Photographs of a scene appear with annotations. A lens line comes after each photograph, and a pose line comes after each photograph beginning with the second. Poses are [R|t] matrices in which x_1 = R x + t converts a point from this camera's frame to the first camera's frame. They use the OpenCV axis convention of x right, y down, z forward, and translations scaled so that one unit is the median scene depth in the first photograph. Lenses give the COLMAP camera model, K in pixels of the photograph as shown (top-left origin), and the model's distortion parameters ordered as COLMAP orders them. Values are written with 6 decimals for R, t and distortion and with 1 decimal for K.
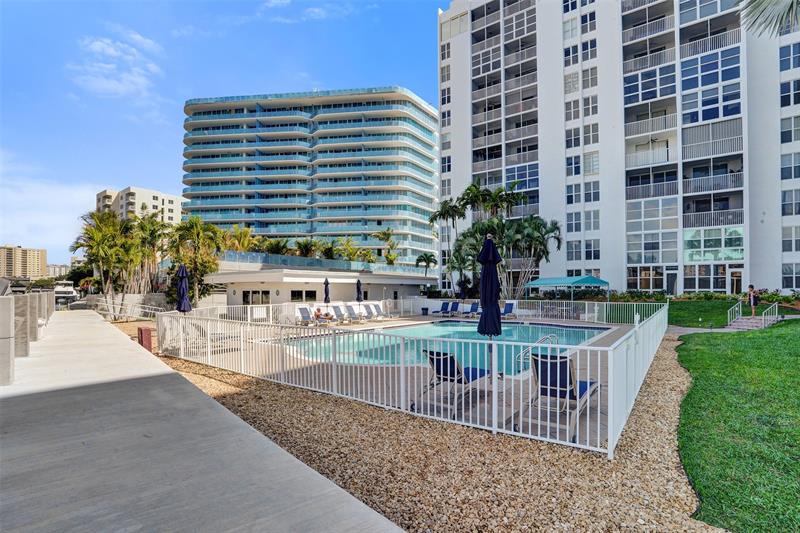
lens RADIAL K [[398.4, 0, 386.9], [0, 398.4, 298.2], [0, 0, 1]] dist [0.000182, 0.000030]
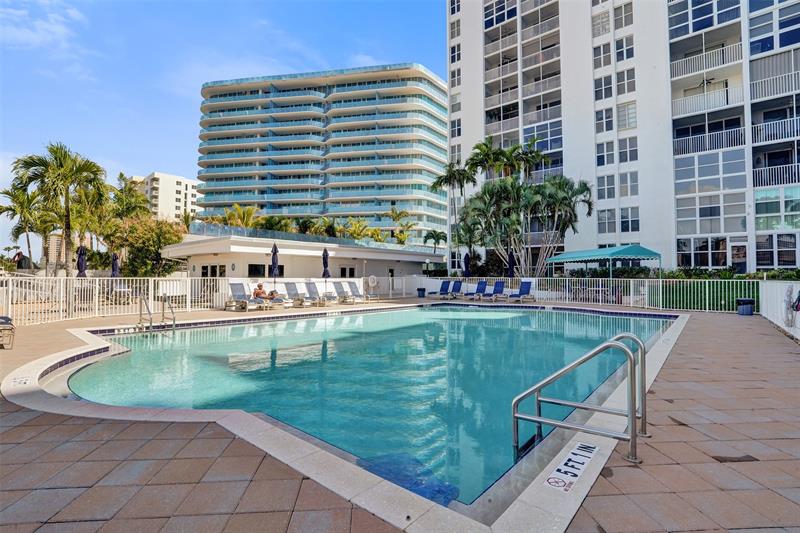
lens RADIAL K [[382.3, 0, 400.9], [0, 382.3, 268.4], [0, 0, 1]] dist [-0.011558, 0.016519]
pose [[0.999304, 0.005242, -0.036938, 0.066025], [-0.006872, 0.999002, -0.044126, 0.014726], [0.036669, 0.044349, 0.998343, 0.181443]]
